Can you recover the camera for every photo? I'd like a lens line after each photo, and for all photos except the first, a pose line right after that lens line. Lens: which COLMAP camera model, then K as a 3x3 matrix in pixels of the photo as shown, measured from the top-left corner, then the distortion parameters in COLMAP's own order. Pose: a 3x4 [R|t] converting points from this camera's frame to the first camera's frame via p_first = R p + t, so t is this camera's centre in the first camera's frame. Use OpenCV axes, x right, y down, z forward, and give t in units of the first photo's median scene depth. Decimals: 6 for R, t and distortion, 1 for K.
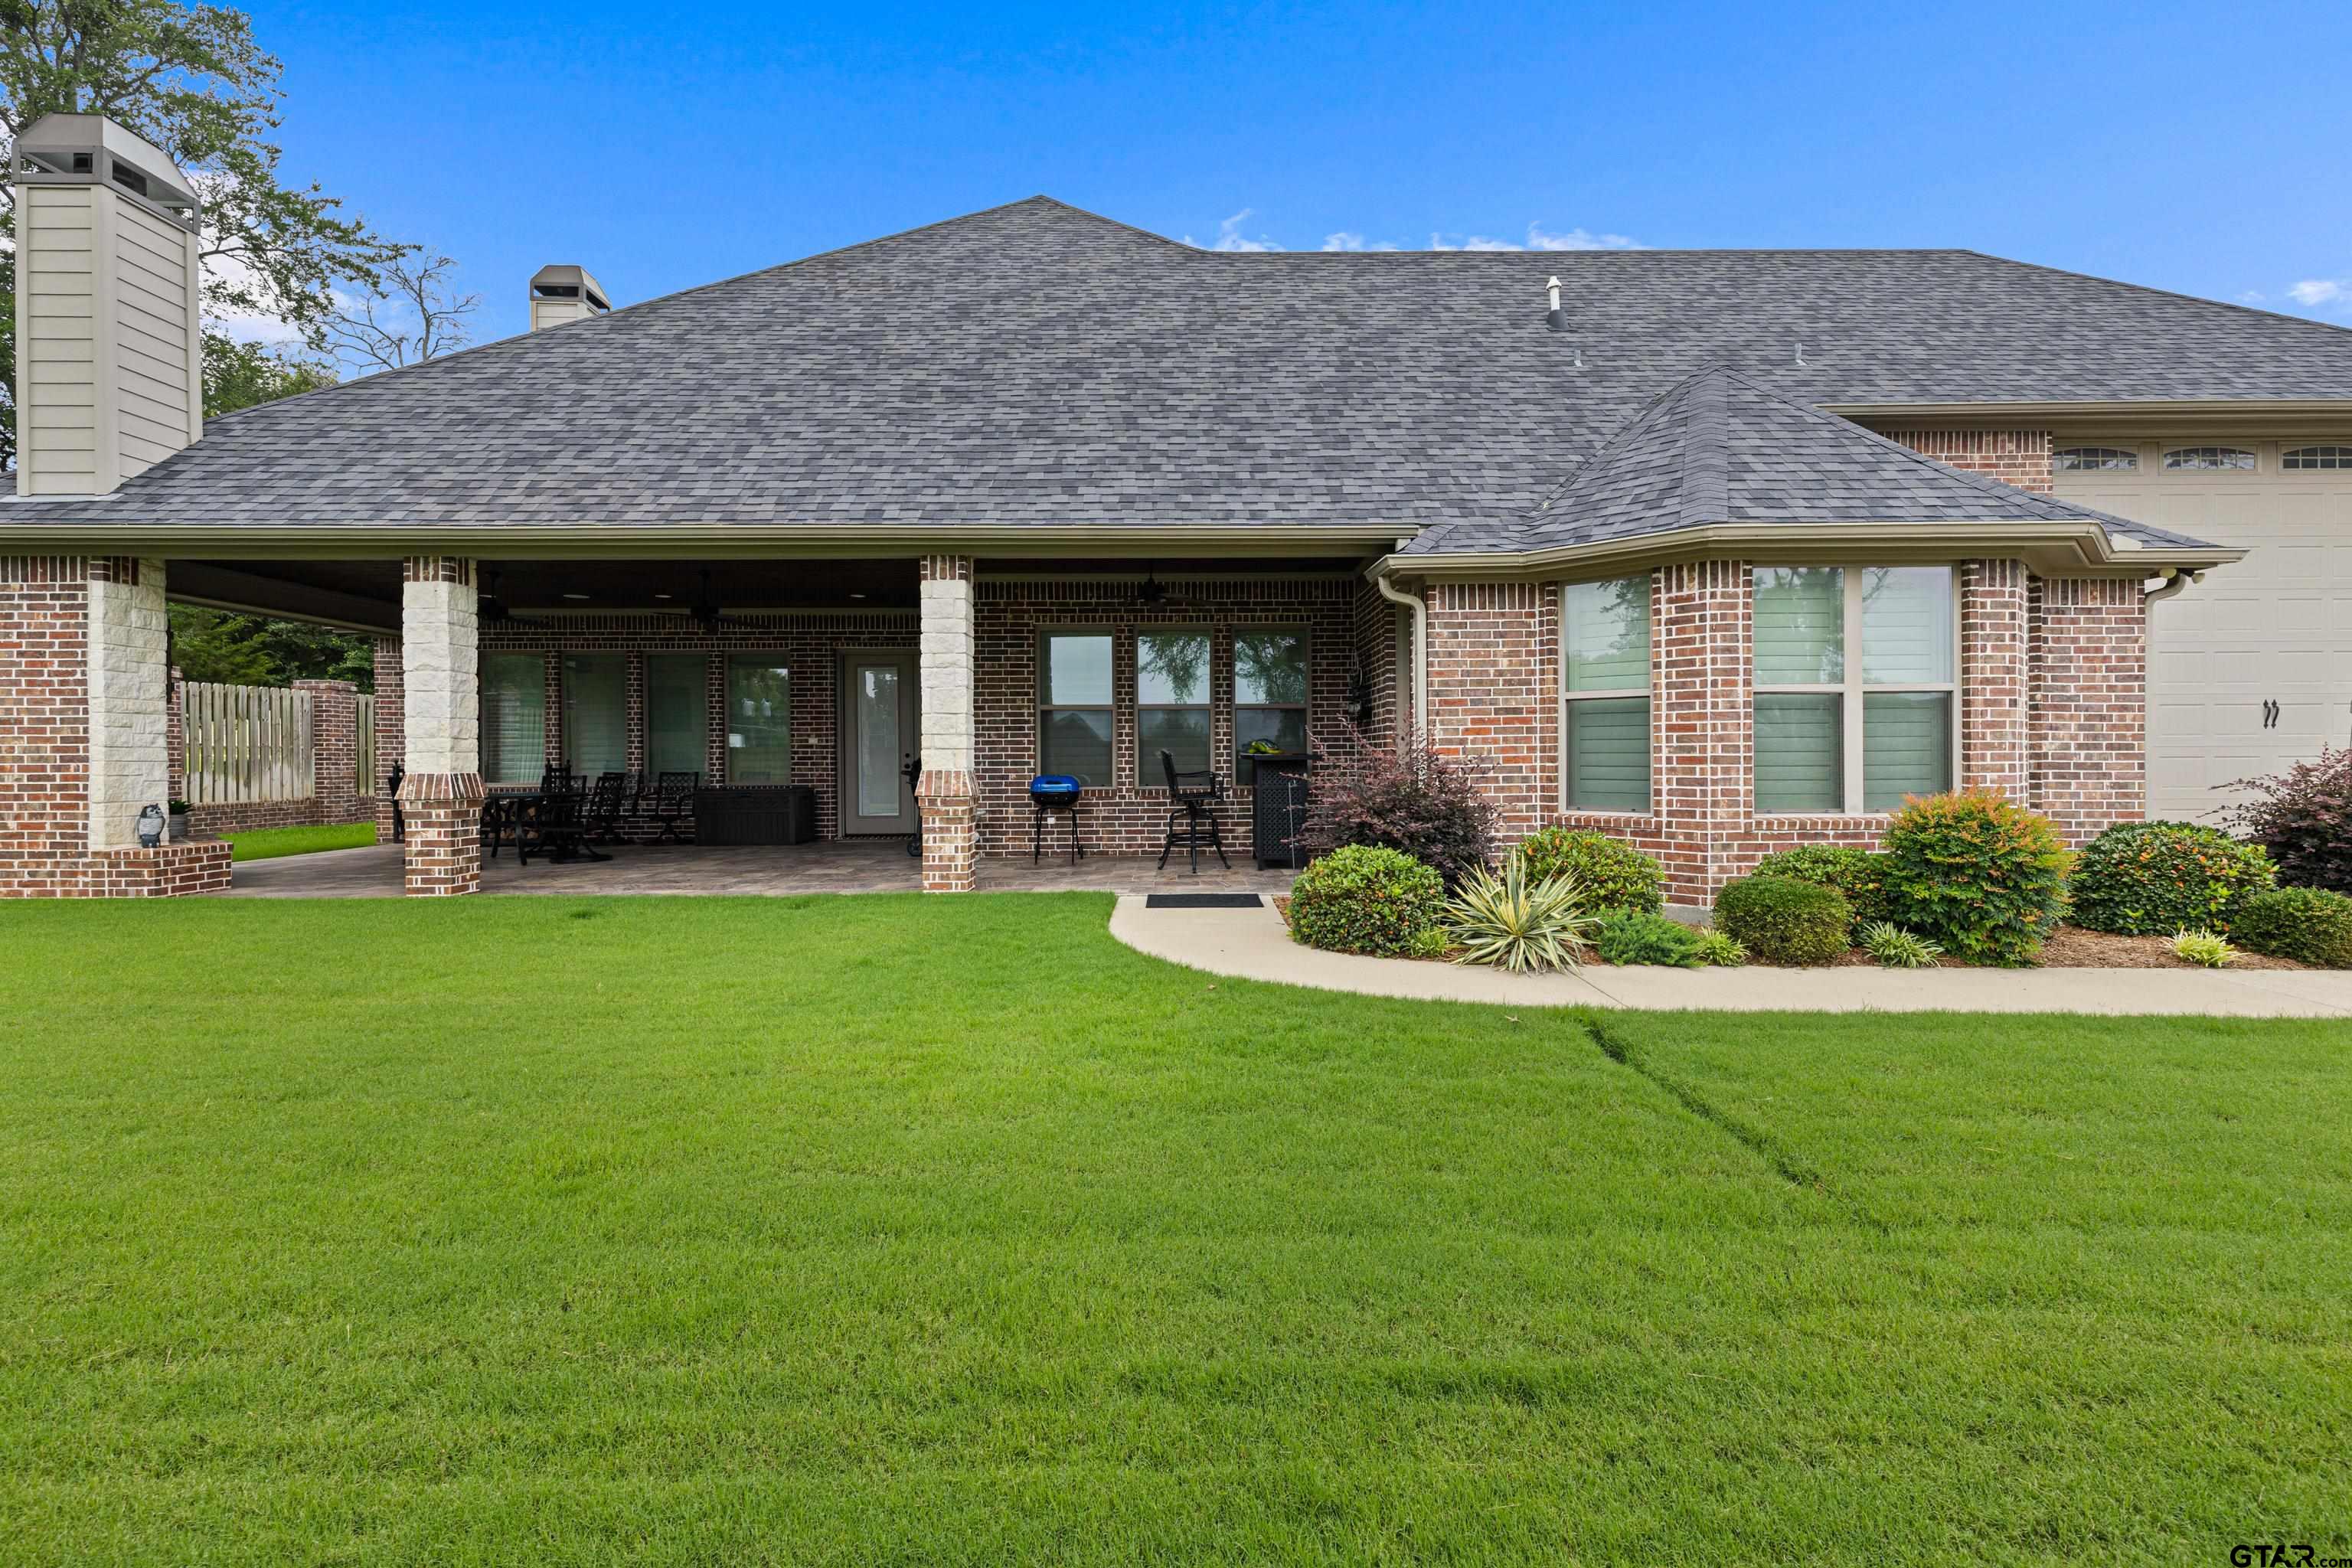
lens RADIAL K [[1072.7, 0, 1175.2], [0, 1072.7, 771.4], [0, 0, 1]] dist [0.007452, 0.000099]
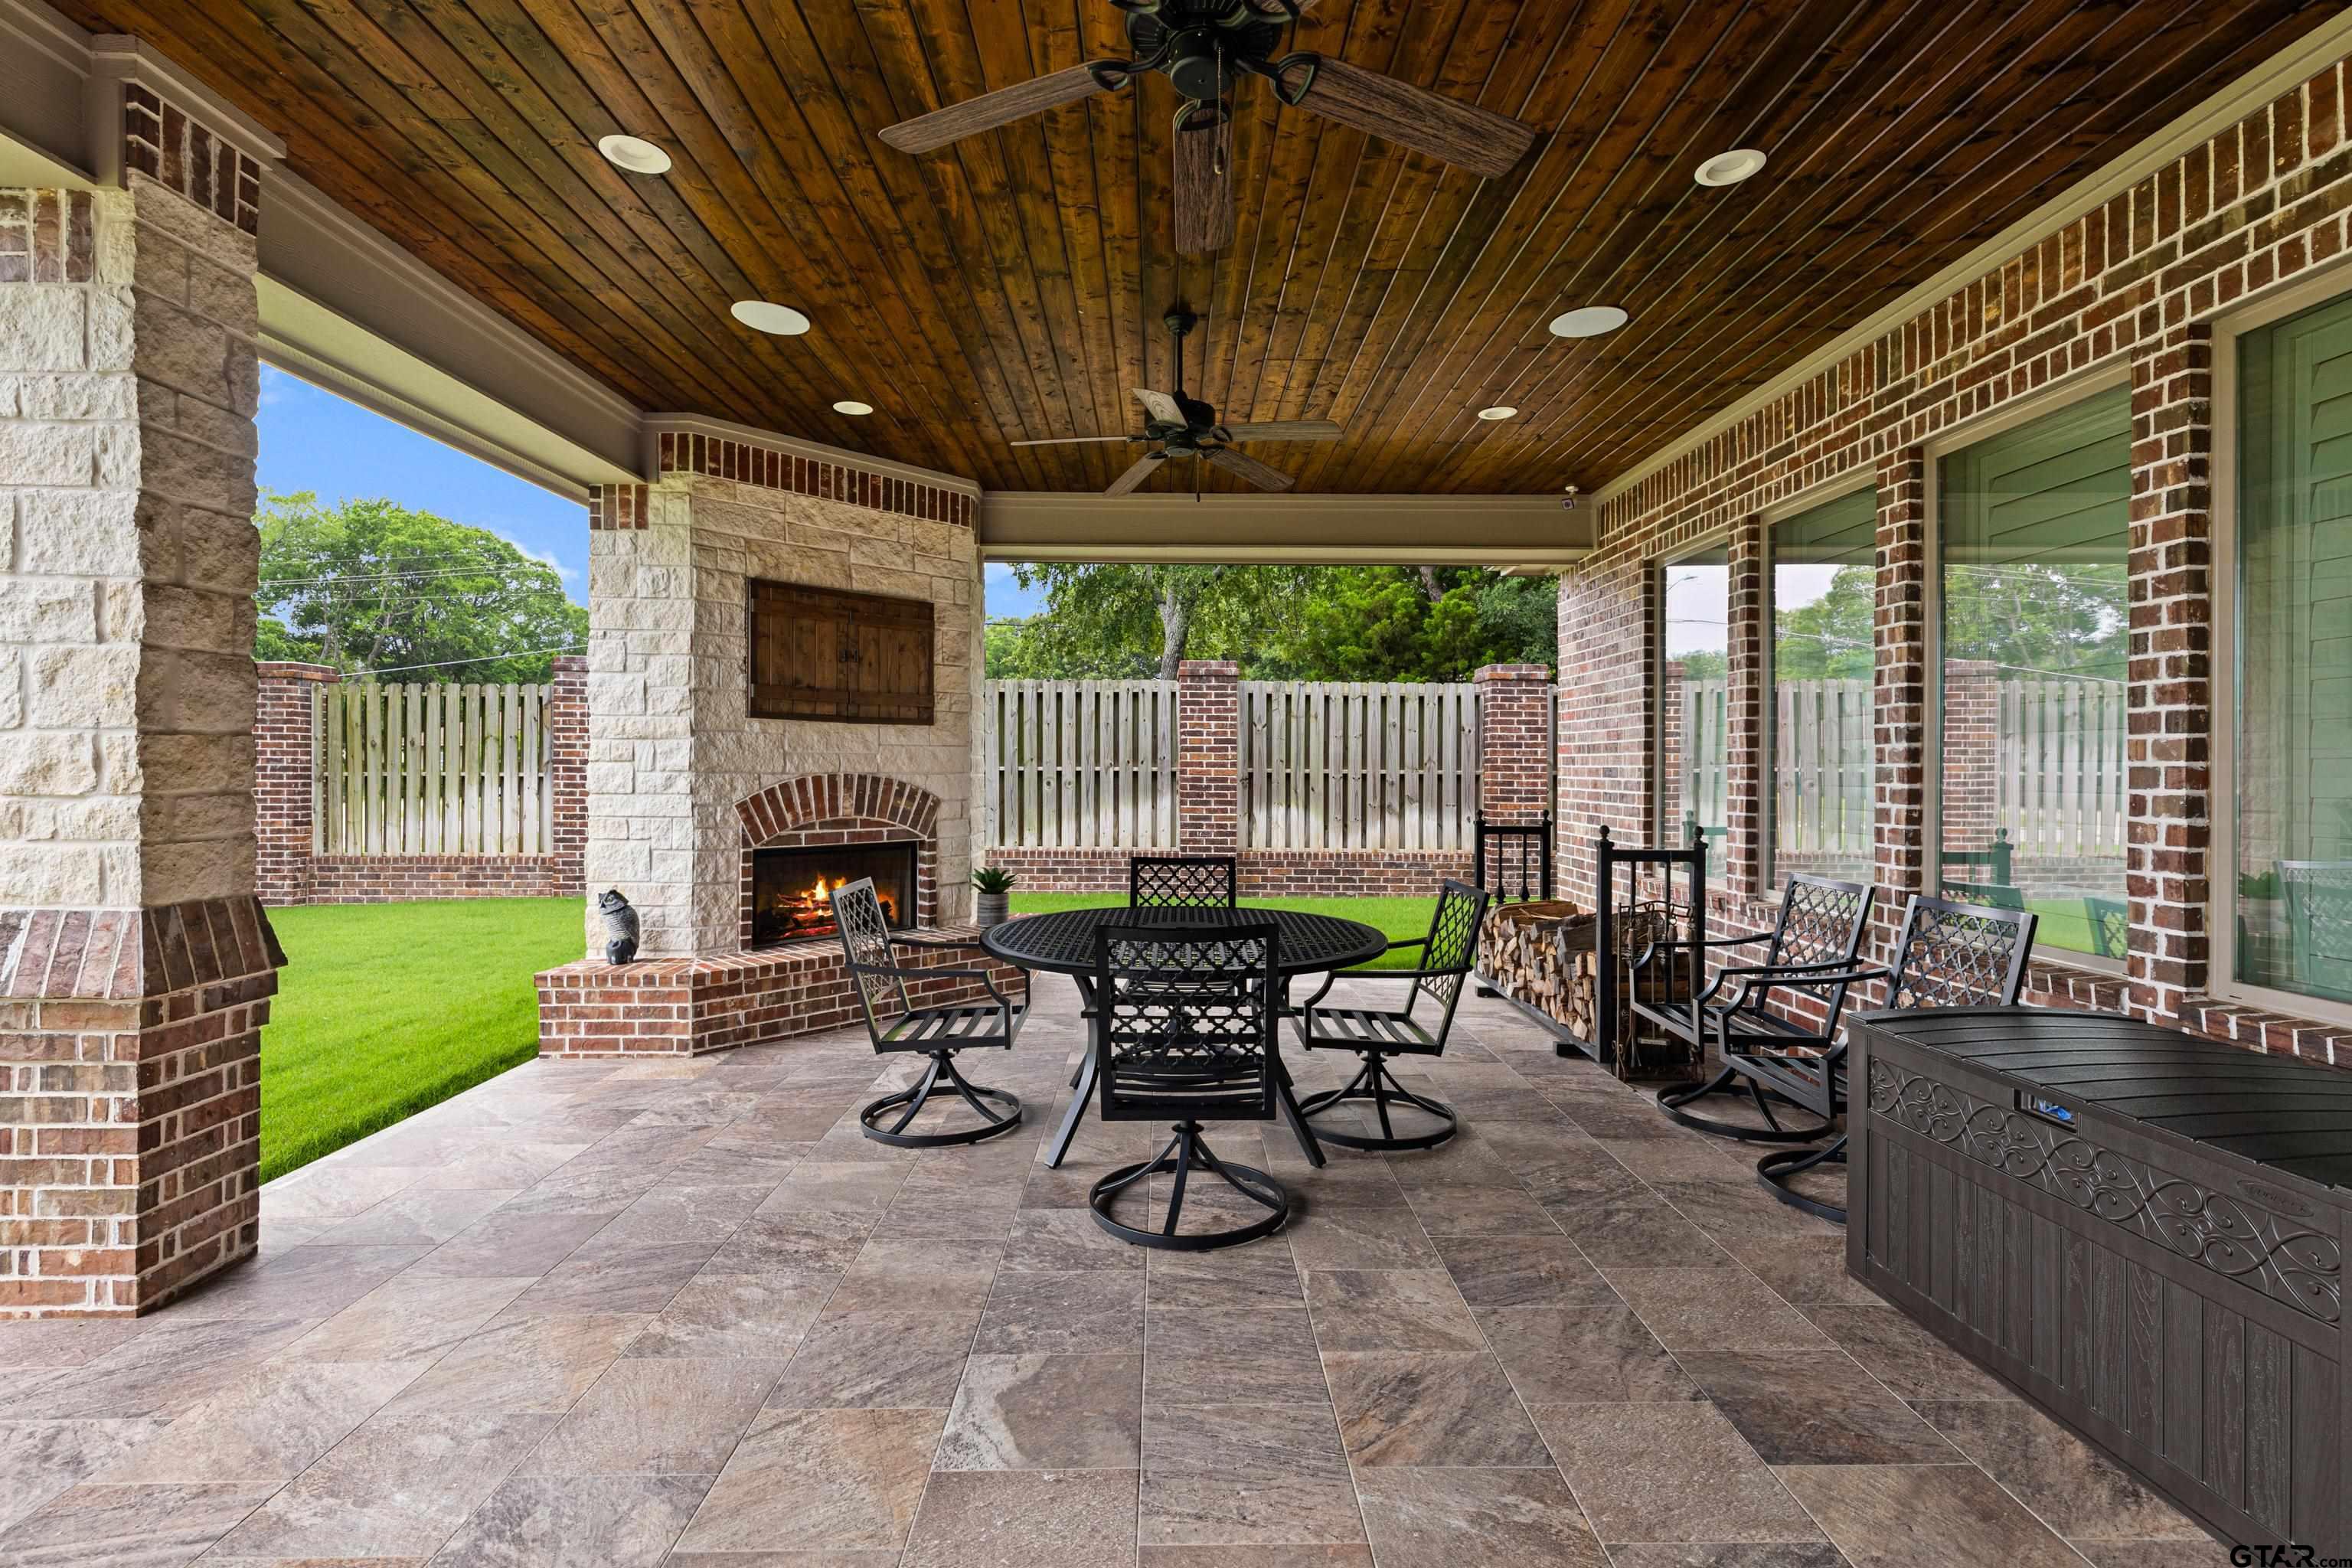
lens RADIAL K [[1072.7, 0, 1178.6], [0, 1072.7, 767.6], [0, 0, 1]] dist [0.007452, 0.000099]
pose [[0.037490, 0.003155, -0.999292, -0.355963], [-0.013989, 0.999899, 0.002632, -0.044548], [0.999199, 0.013880, 0.037530, 1.331645]]
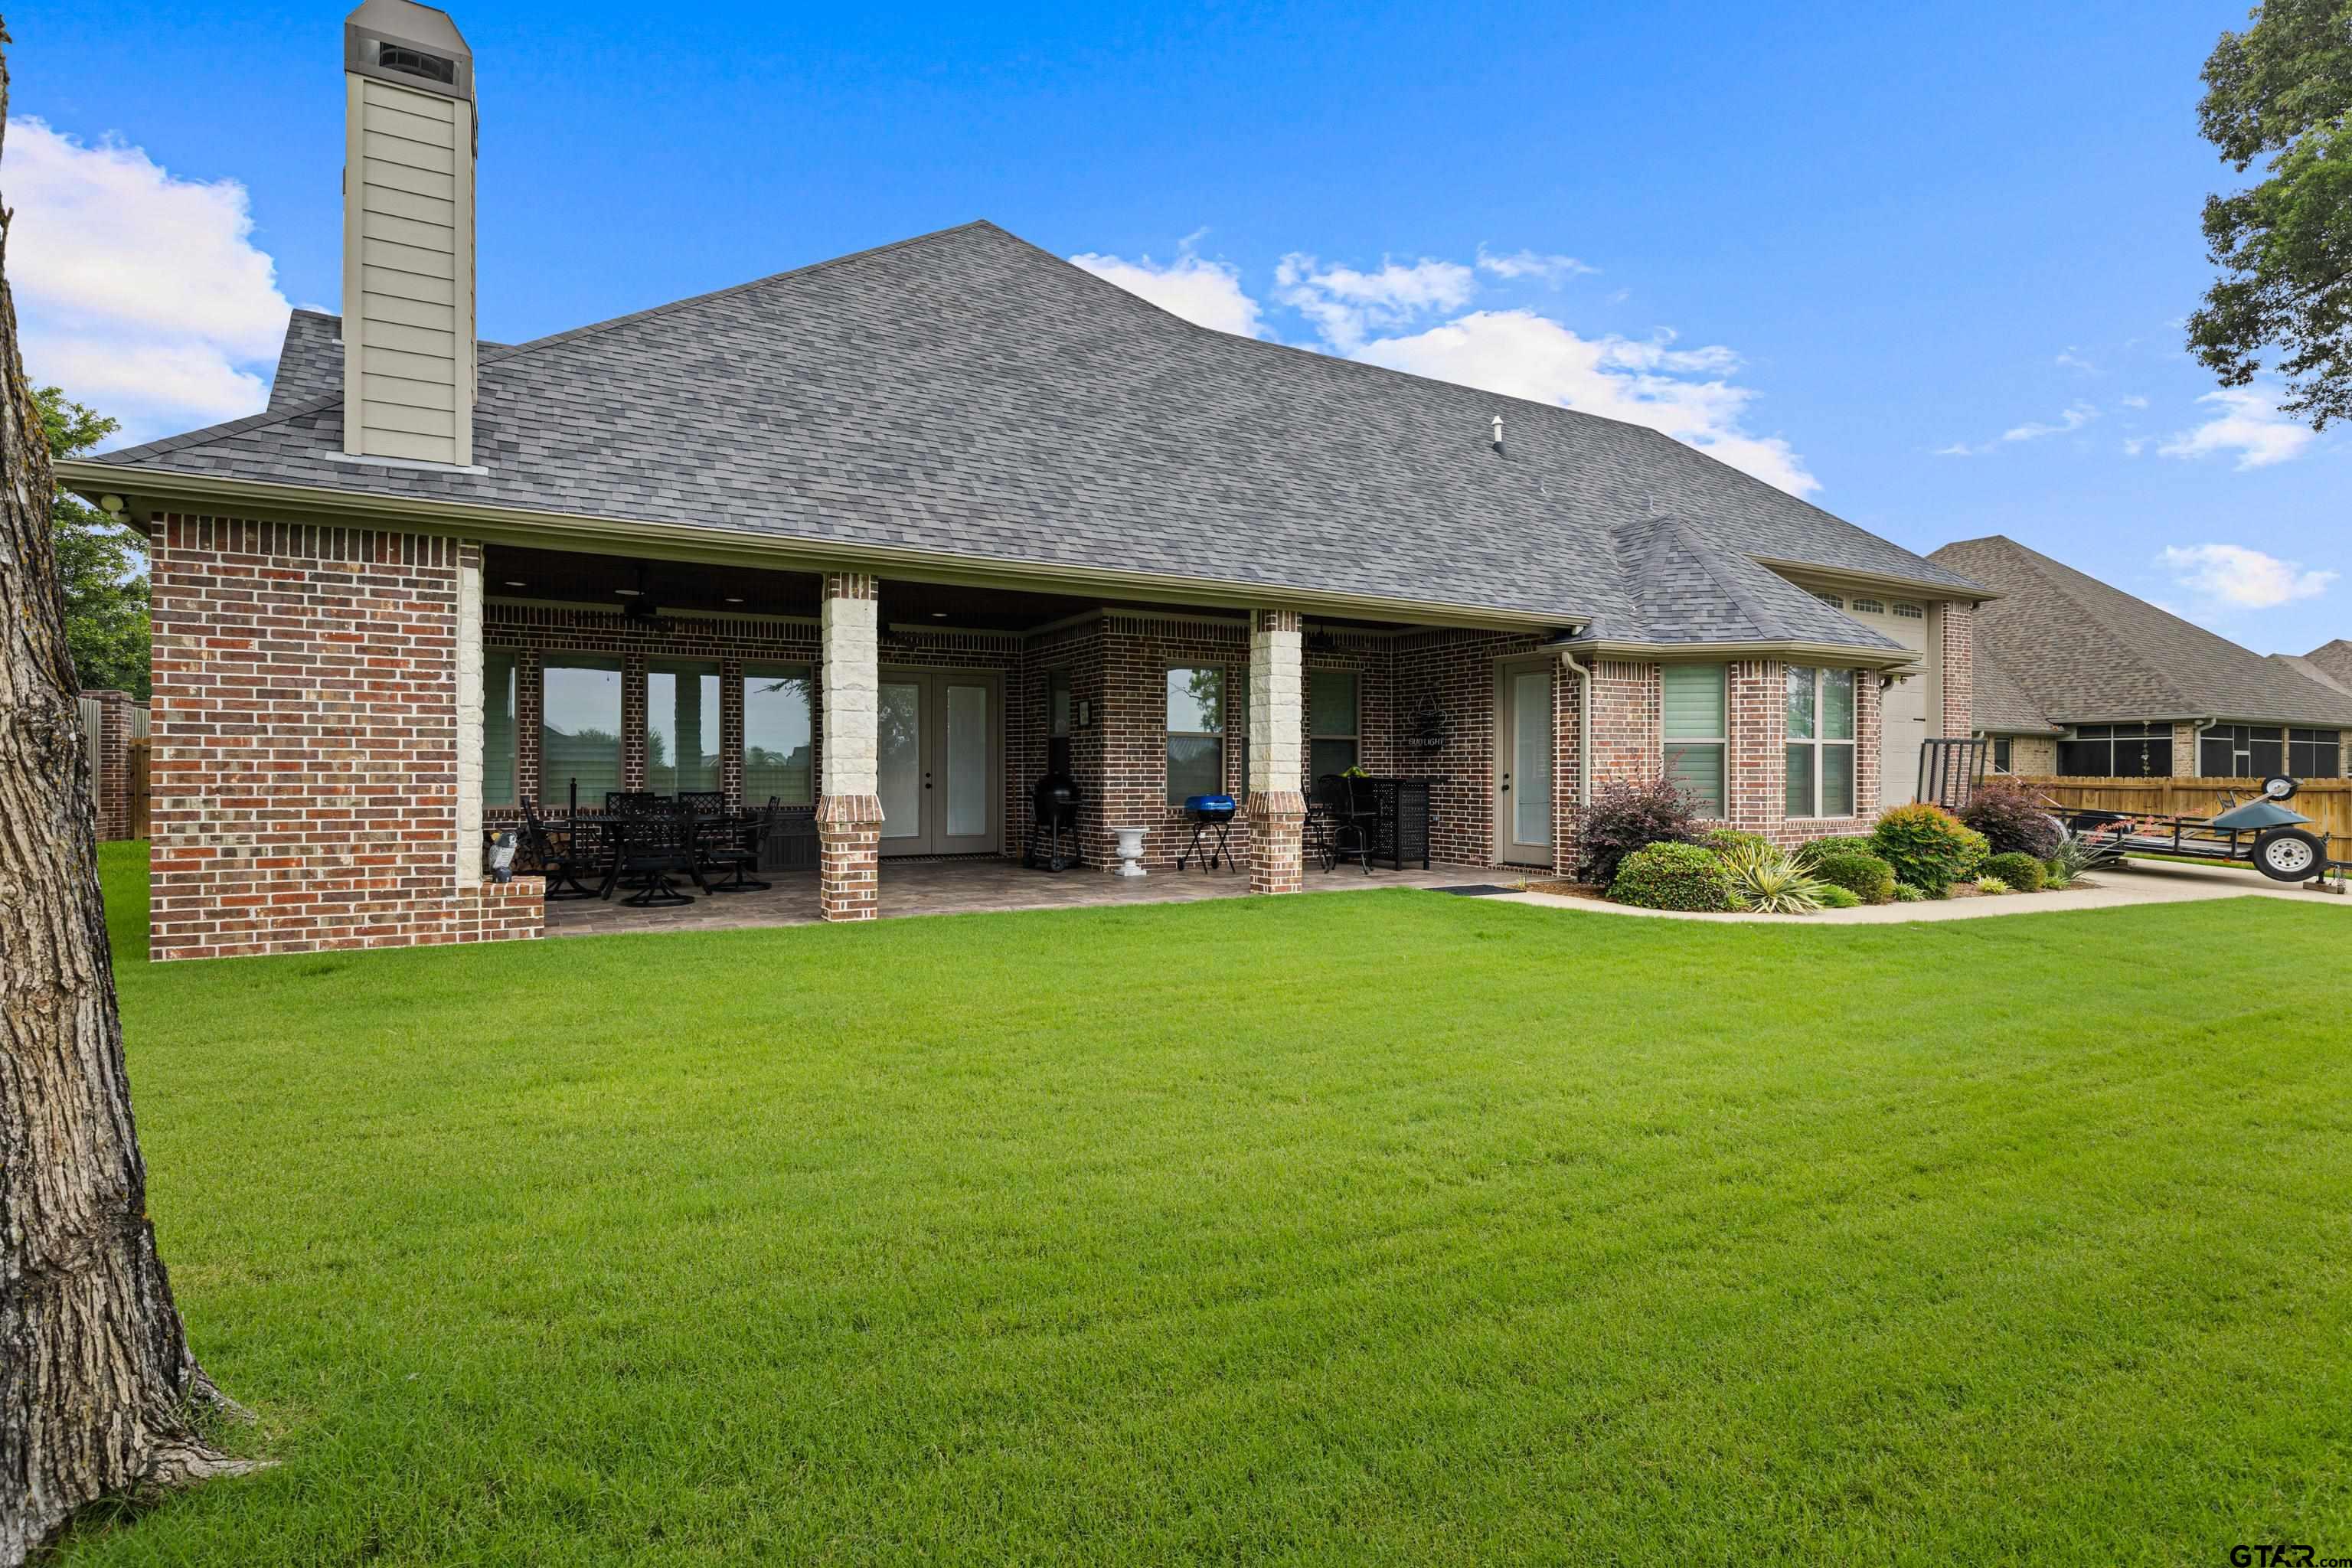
lens RADIAL K [[1161.5, 0, 1173.2], [0, 1161.5, 782.6], [0, 0, 1]] dist [0.000353, 0.000056]
pose [[0.872923, 0.003097, 0.487847, -0.959297], [0.000329, 0.999976, -0.006936, -0.001899], [-0.487857, 0.006215, 0.872901, -0.063012]]
